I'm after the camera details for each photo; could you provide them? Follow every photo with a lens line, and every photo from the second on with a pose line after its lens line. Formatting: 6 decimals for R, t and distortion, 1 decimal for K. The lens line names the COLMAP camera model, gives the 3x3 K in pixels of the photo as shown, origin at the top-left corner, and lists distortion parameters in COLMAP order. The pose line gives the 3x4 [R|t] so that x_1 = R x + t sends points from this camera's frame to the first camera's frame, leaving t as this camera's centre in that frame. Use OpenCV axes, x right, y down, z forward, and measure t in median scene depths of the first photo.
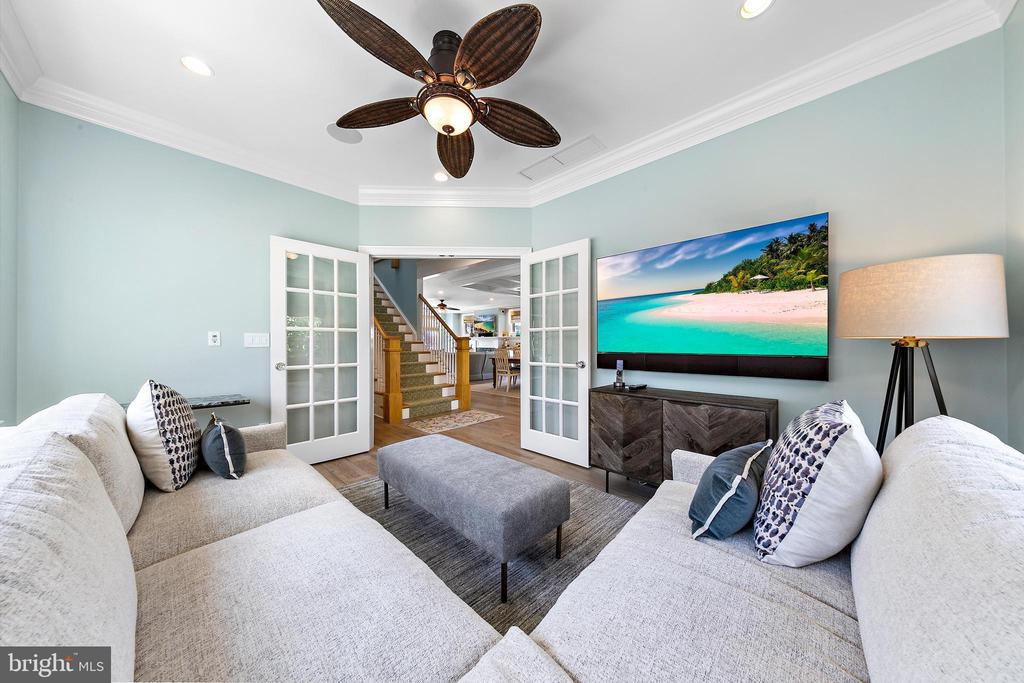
lens RADIAL K [[323.8, 0, 506.5], [0, 323.8, 342.1], [0, 0, 1]] dist [-0.000082, 0.000000]
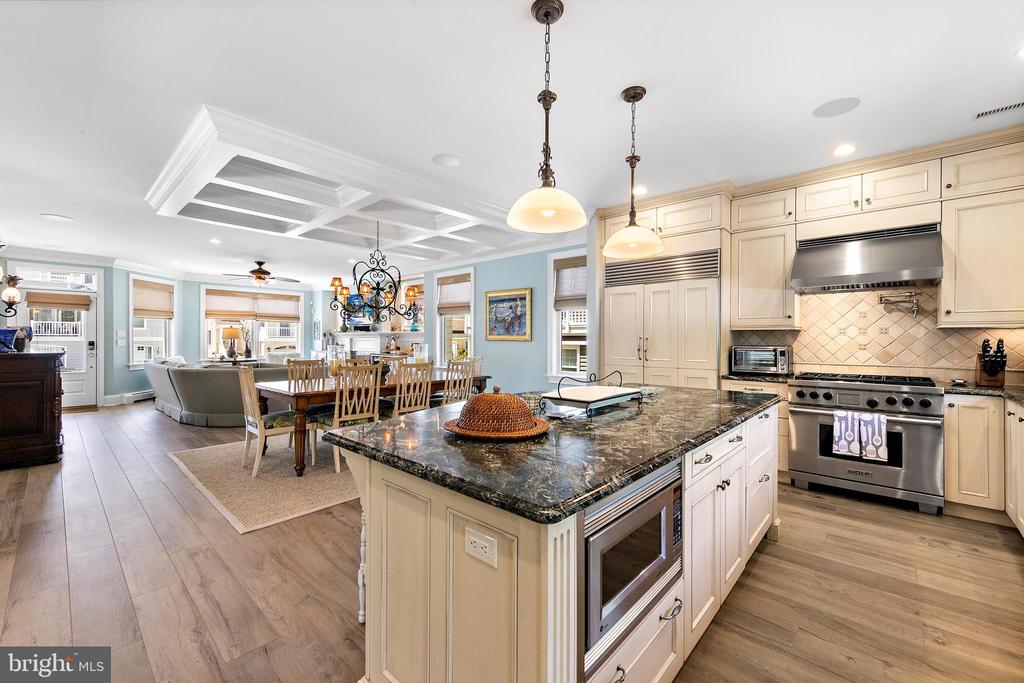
lens RADIAL K [[421.2, 0, 516.7], [0, 421.2, 343.3], [0, 0, 1]] dist [0.003966, -0.000038]
pose [[0.999039, 0.005337, 0.043512, 0.173956], [-0.005801, 0.999928, 0.010547, -0.006888], [-0.043453, -0.010790, 0.998997, 0.271252]]
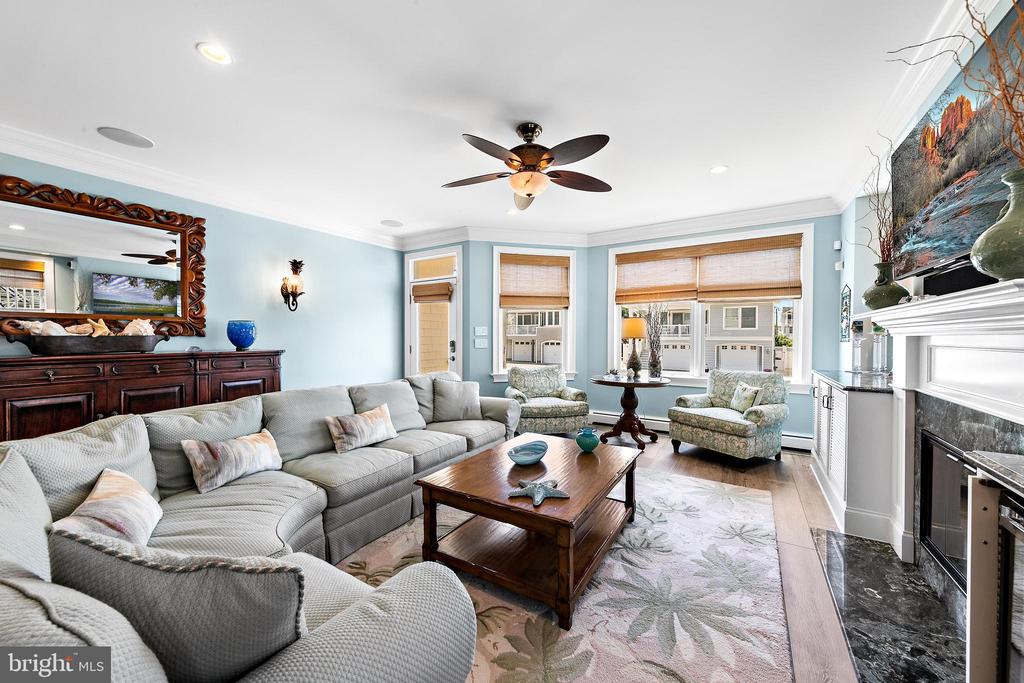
lens RADIAL K [[375.5, 0, 529.6], [0, 375.5, 342.6], [0, 0, 1]] dist [-0.001812, 0.000043]
pose [[0.233160, 0.015216, -0.972319, 0.019200], [-0.000847, 0.999880, 0.015445, -0.004948], [0.972438, -0.002778, 0.233145, 0.873536]]
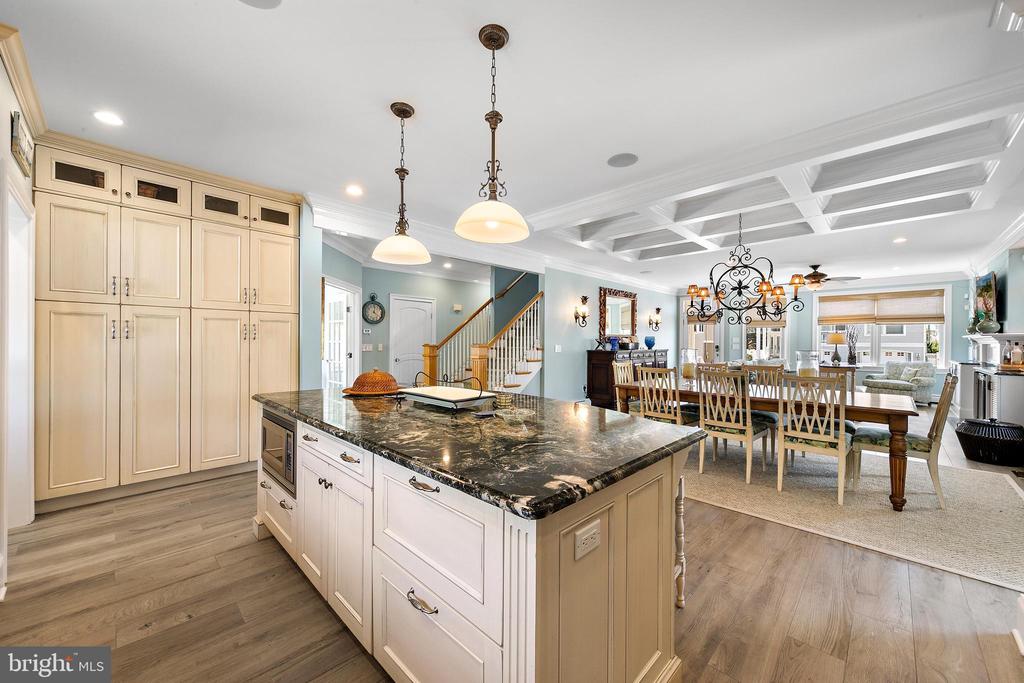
lens RADIAL K [[395.5, 0, 518.3], [0, 395.5, 340.7], [0, 0, 1]] dist [-0.000474, 0.000653]
pose [[0.013274, -0.000735, -0.999912, 0.391429], [-0.004256, 0.999991, -0.000791, -0.007237], [0.999903, 0.004266, 0.013270, 0.477788]]
